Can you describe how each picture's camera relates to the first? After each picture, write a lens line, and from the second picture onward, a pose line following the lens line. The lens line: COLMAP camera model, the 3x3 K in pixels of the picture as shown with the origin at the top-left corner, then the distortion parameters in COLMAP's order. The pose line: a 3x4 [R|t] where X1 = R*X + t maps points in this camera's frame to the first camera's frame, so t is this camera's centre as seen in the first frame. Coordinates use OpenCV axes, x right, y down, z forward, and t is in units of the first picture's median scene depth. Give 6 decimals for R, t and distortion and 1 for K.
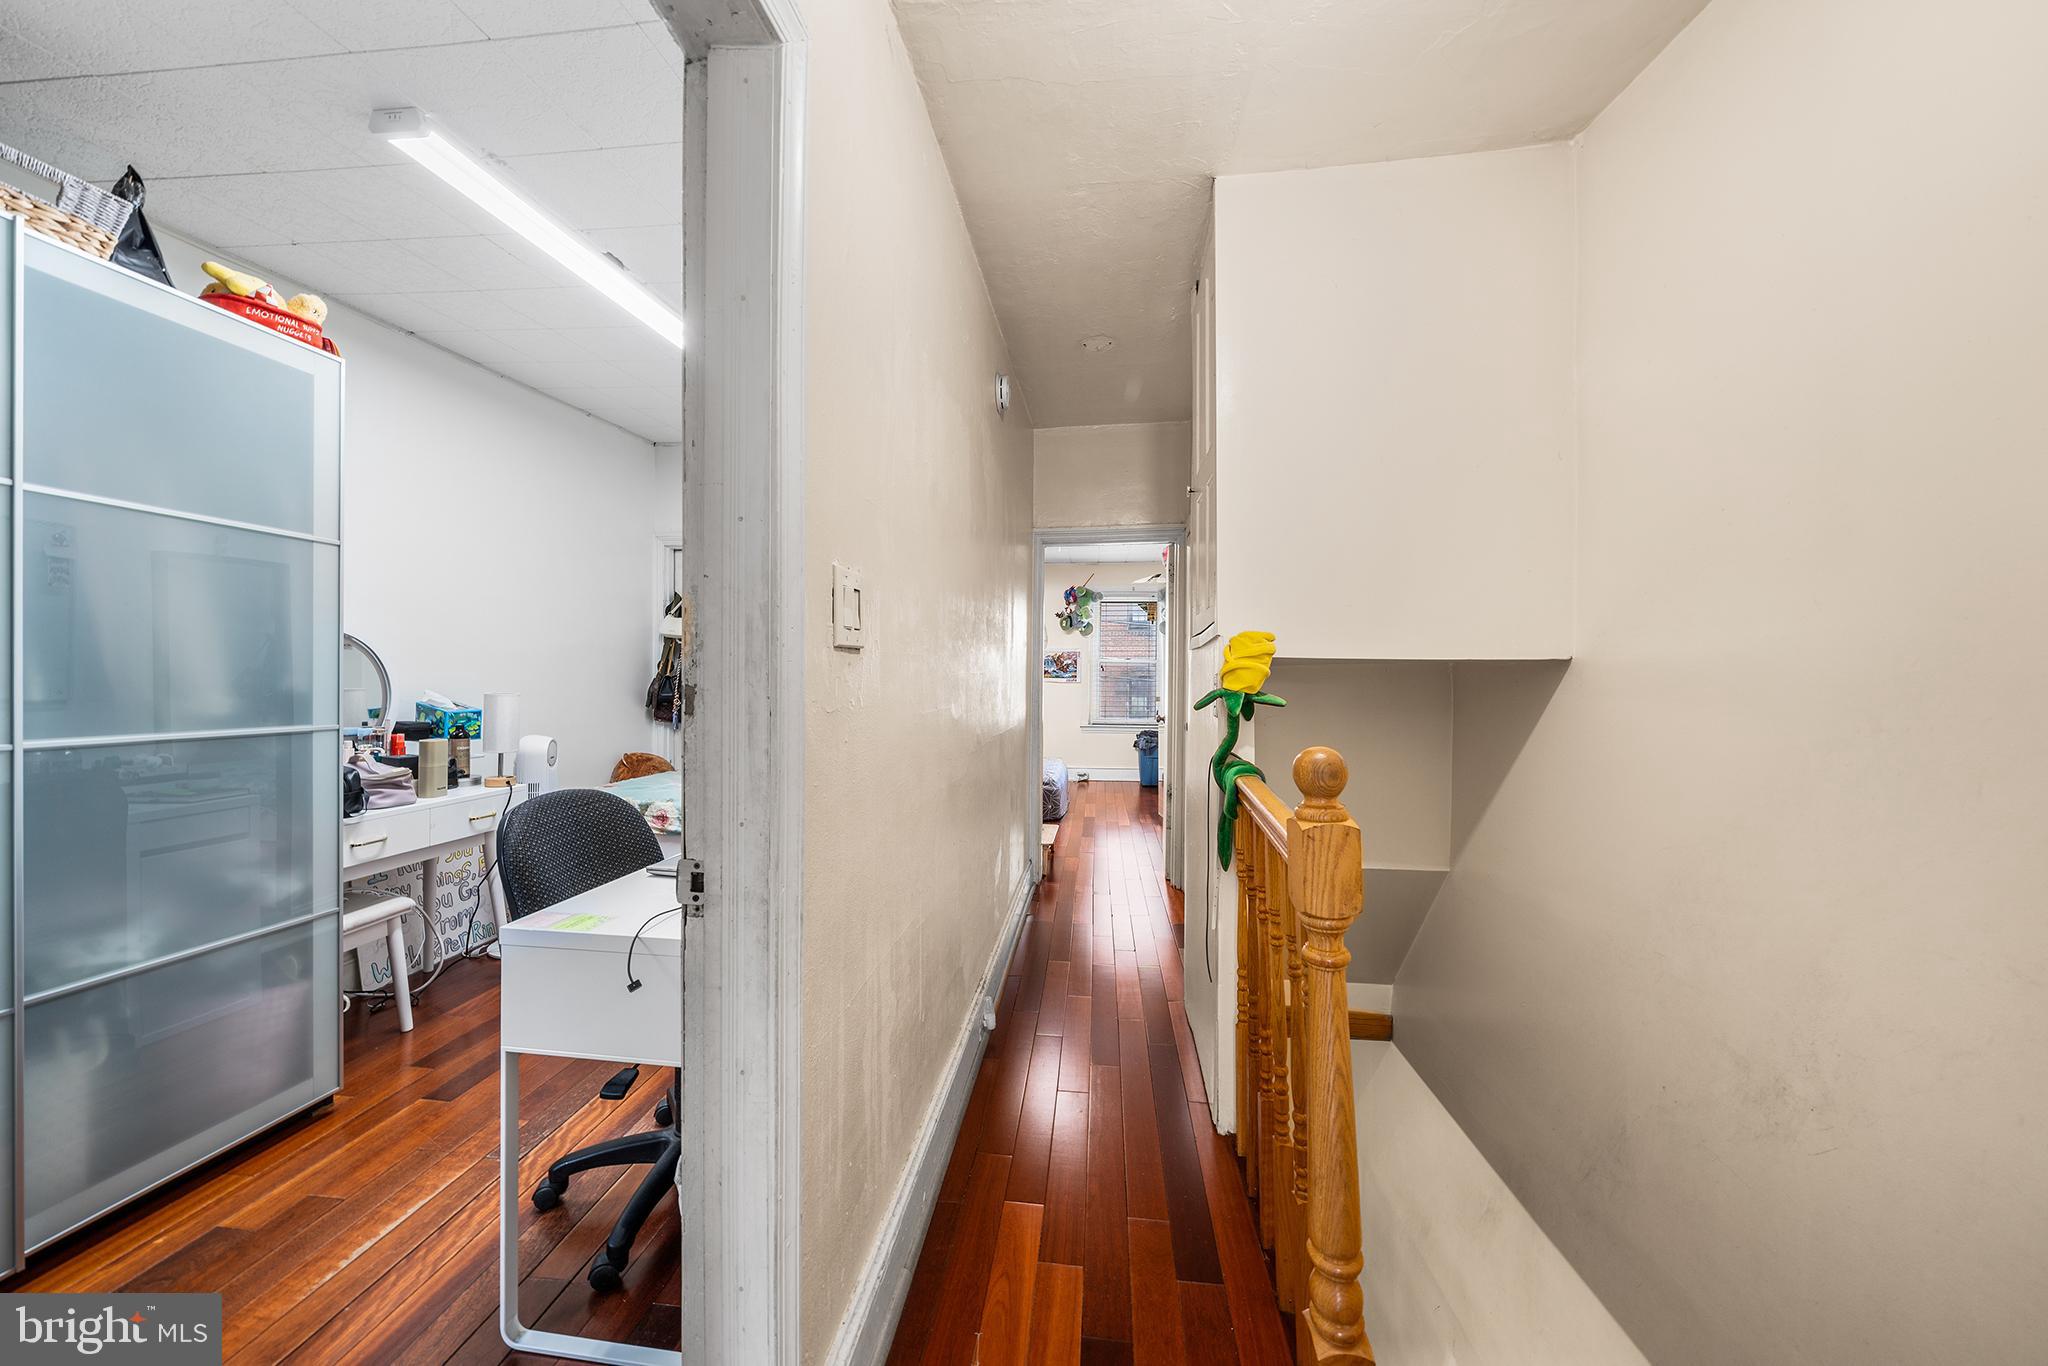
lens RADIAL K [[703.2, 0, 1021.9], [0, 703.2, 682.7], [0, 0, 1]] dist [-0.002602, 0.000188]
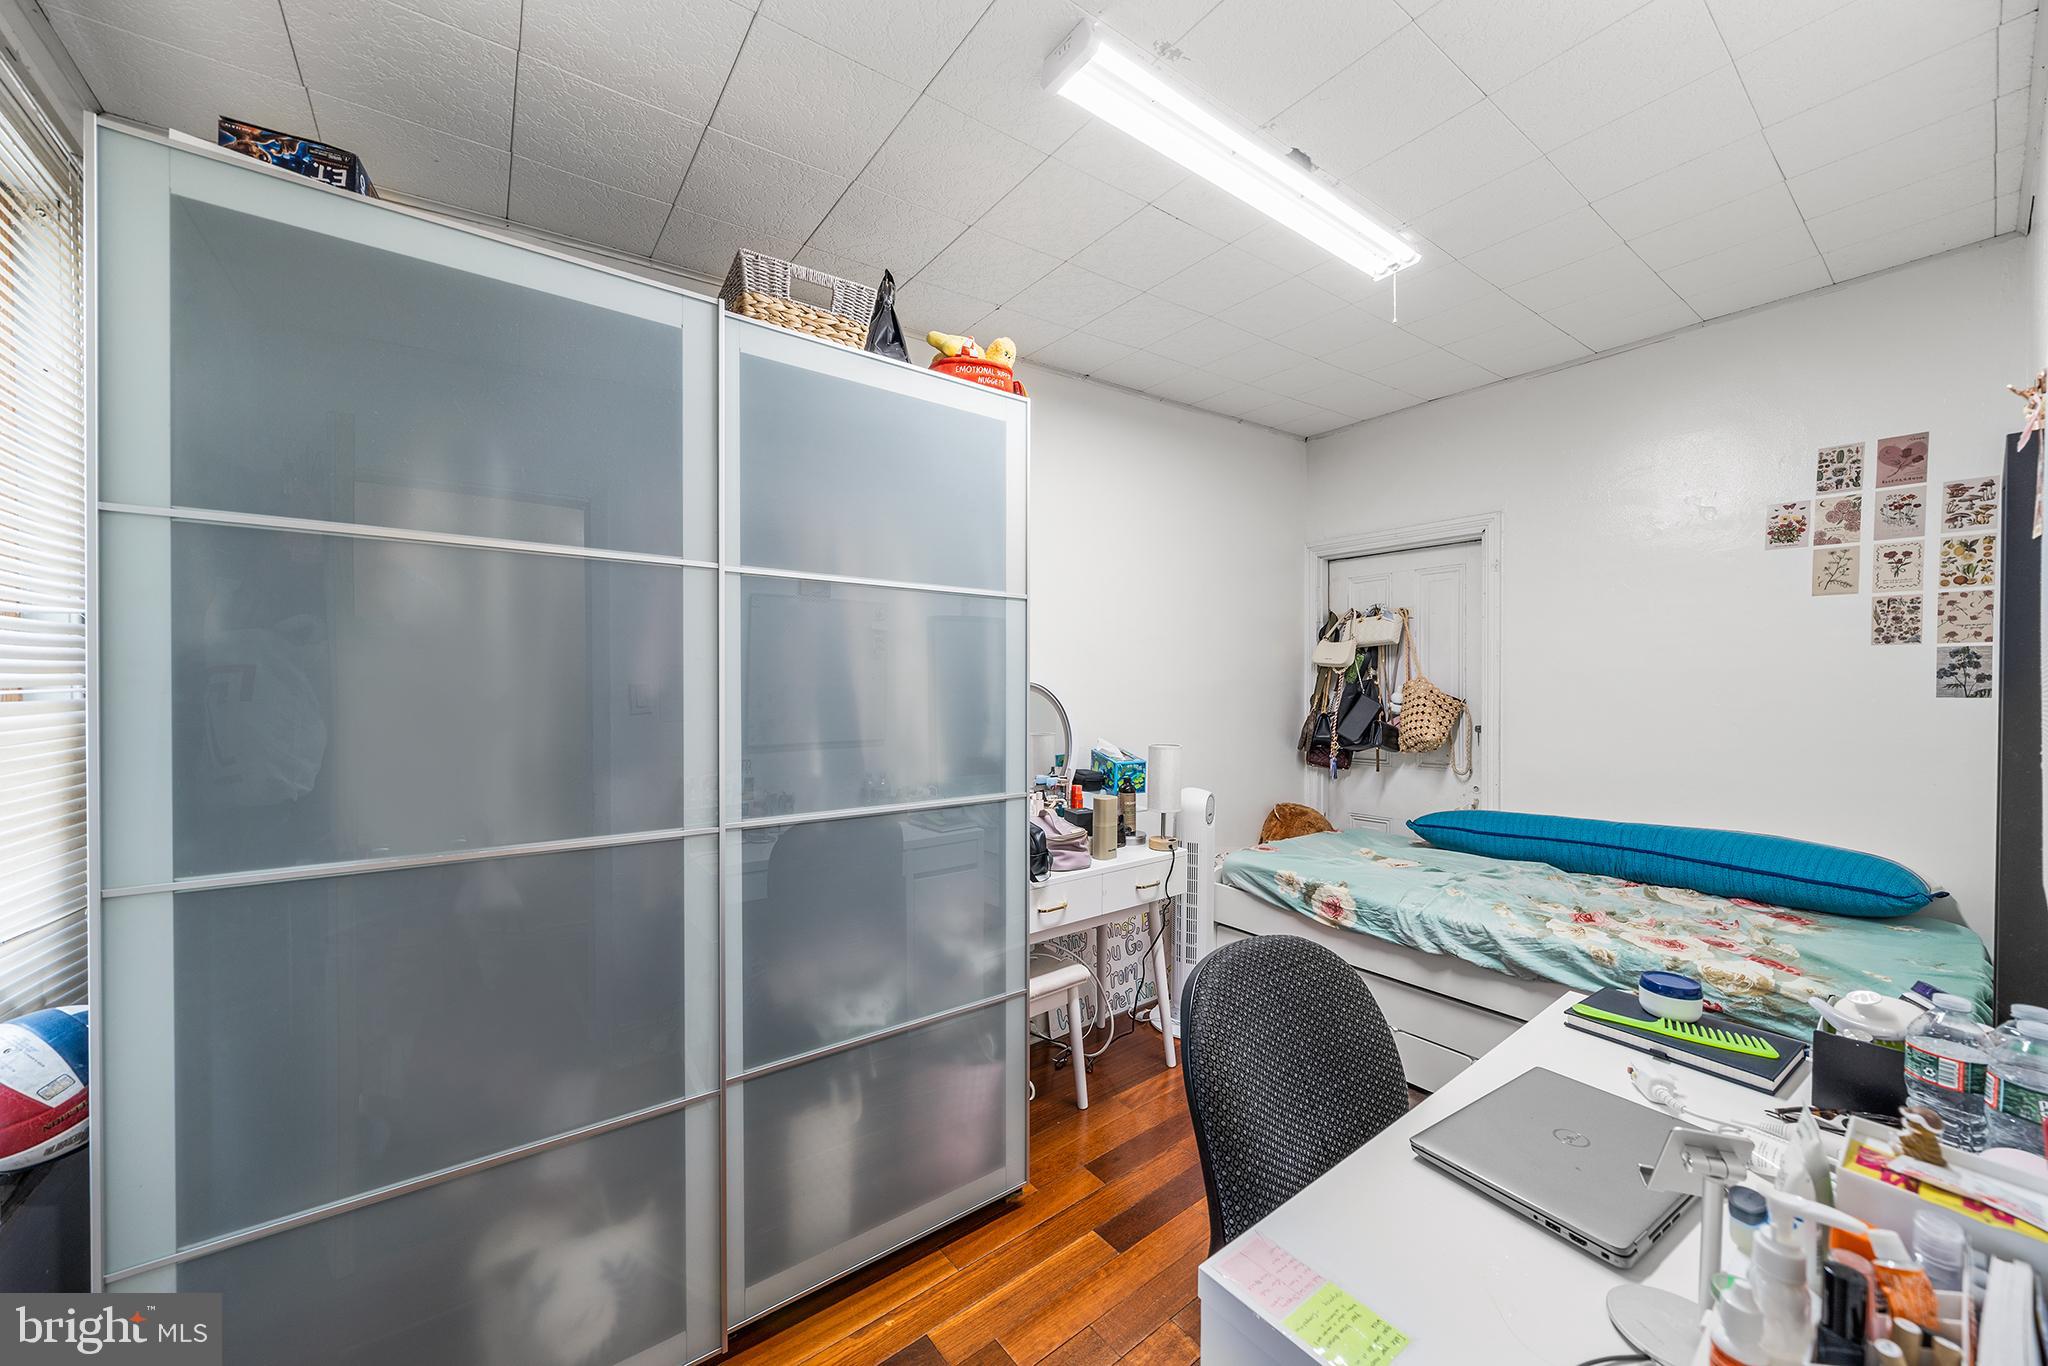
lens RADIAL K [[703.2, 0, 1014.3], [0, 703.2, 692.8], [0, 0, 1]] dist [-0.002602, 0.000188]
pose [[0.677487, -0.001081, -0.735534, -0.249596], [0.001047, 0.999999, -0.000505, -0.059976], [0.735534, -0.000428, 0.677488, 0.298778]]
